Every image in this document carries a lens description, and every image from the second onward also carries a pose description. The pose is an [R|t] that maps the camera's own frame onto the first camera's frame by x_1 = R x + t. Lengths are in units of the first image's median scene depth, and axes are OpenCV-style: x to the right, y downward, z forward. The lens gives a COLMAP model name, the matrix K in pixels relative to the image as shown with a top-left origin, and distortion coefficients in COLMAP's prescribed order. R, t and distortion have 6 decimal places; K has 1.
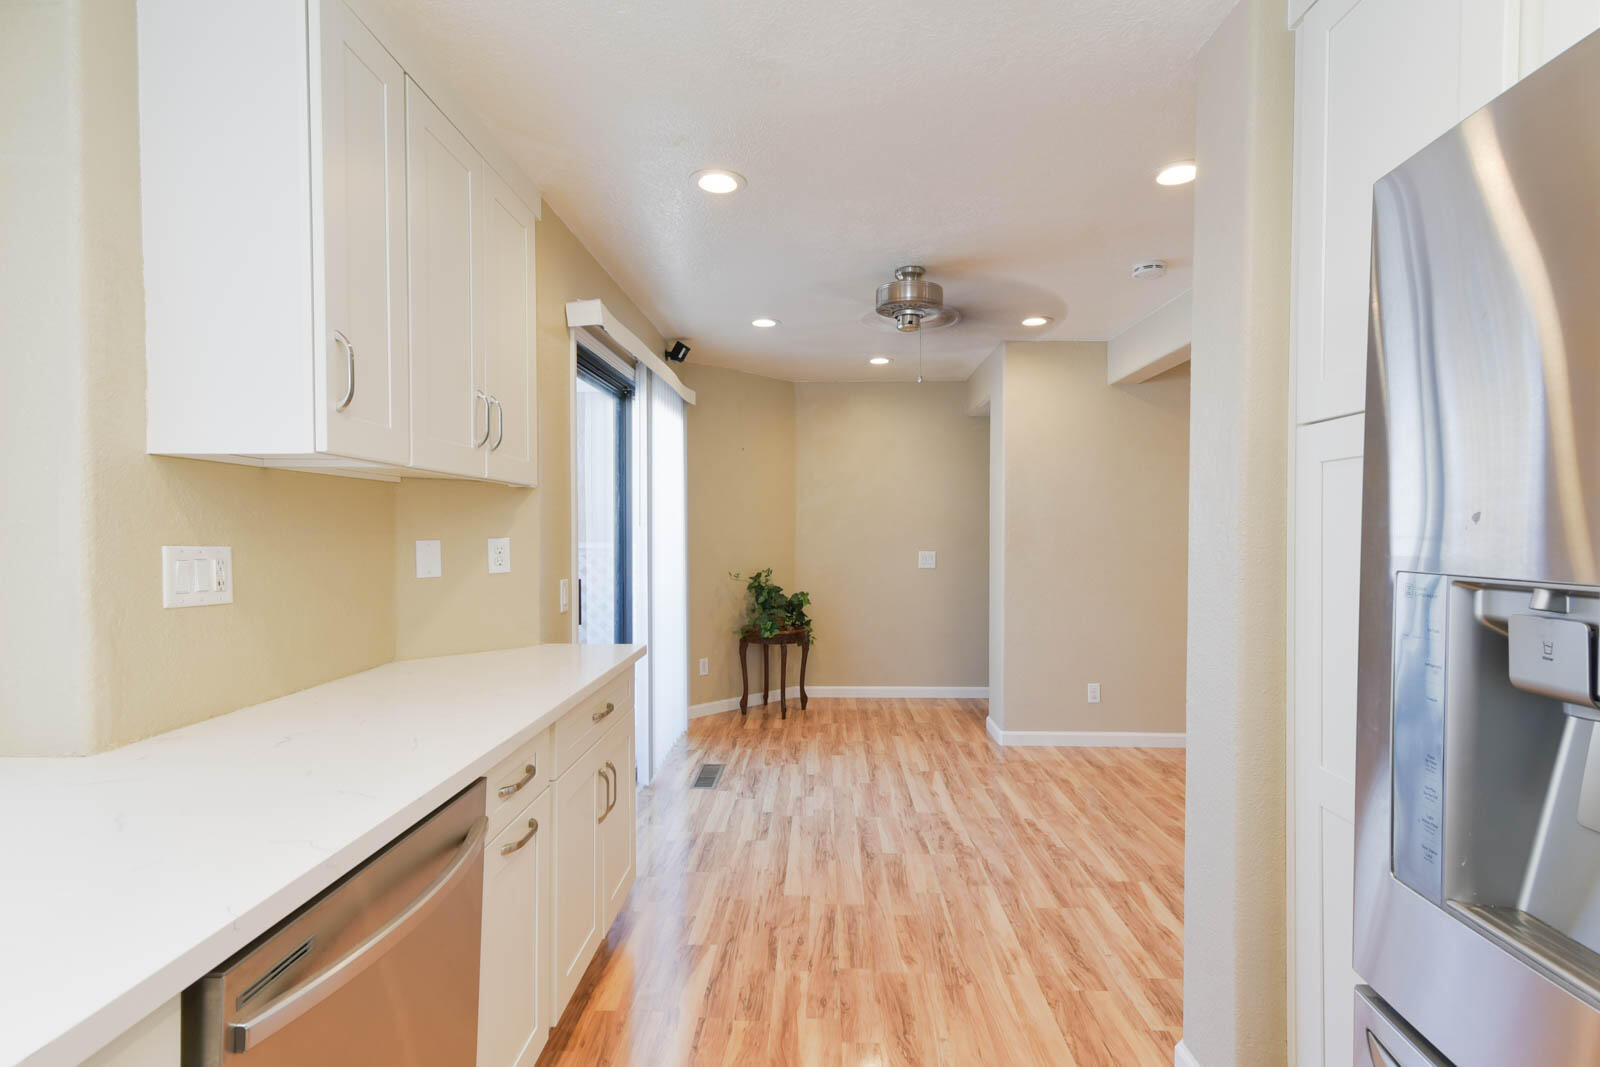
lens RADIAL K [[757.7, 0, 812.0], [0, 757.7, 537.8], [0, 0, 1]] dist [0.021228, -0.001067]
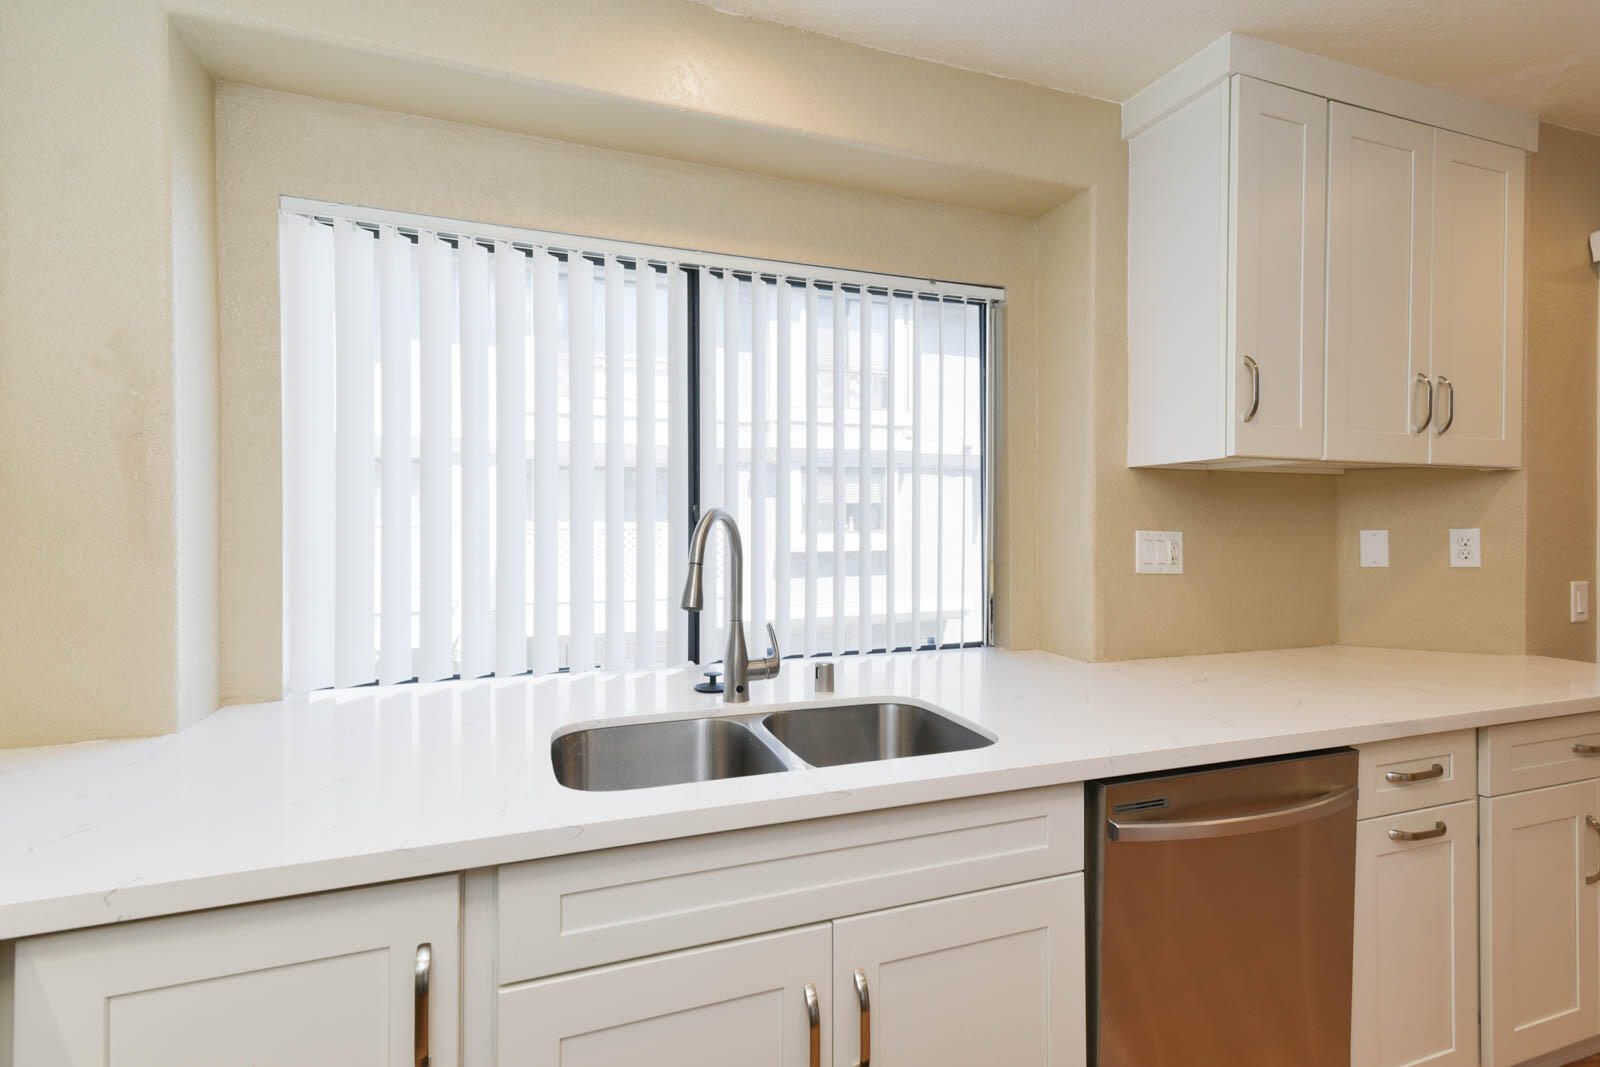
lens RADIAL K [[757.7, 0, 803.6], [0, 757.7, 530.4], [0, 0, 1]] dist [0.021228, -0.001067]
pose [[0.351778, 0.005795, -0.936065, 0.258674], [-0.007934, 0.999963, 0.003209, 0.010200], [0.936050, 0.006298, 0.351811, -0.085025]]
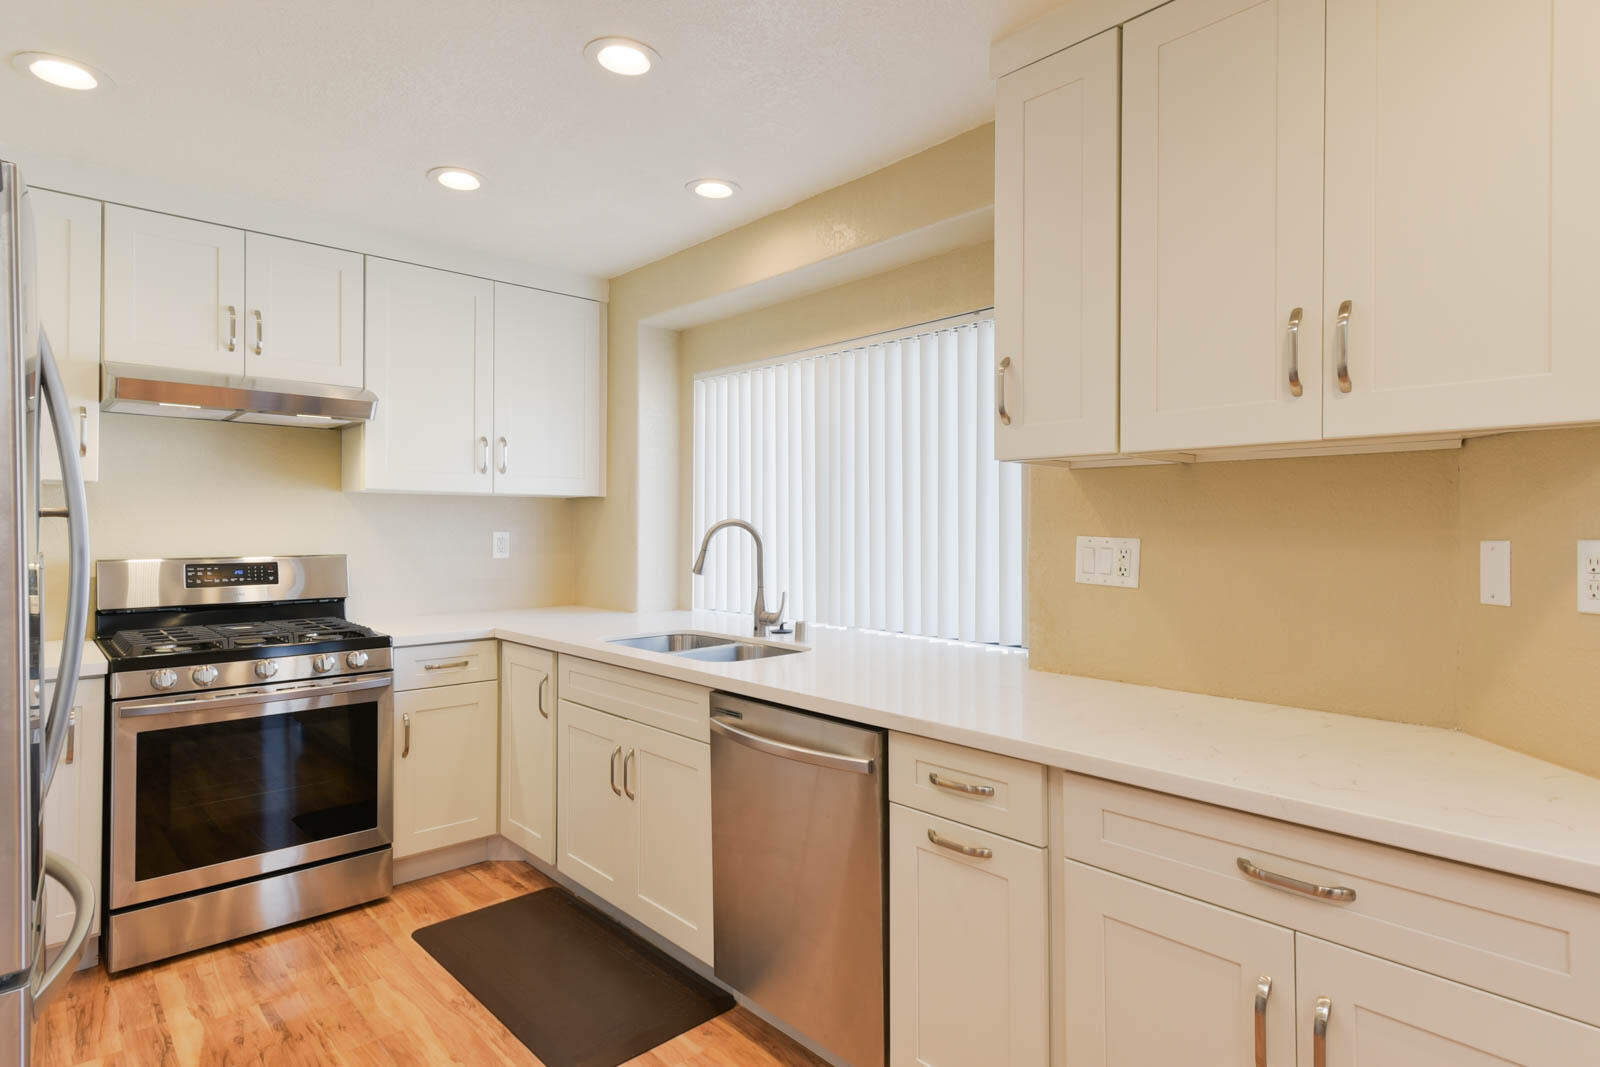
lens RADIAL K [[858.0, 0, 796.4], [0, 858.0, 524.3], [0, 0, 1]] dist [0.003729, 0.000573]
pose [[-0.740940, -0.007827, -0.671525, 0.486217], [-0.011665, 0.999931, 0.001216, -0.005510], [0.671469, 0.008734, -0.740981, 1.655116]]
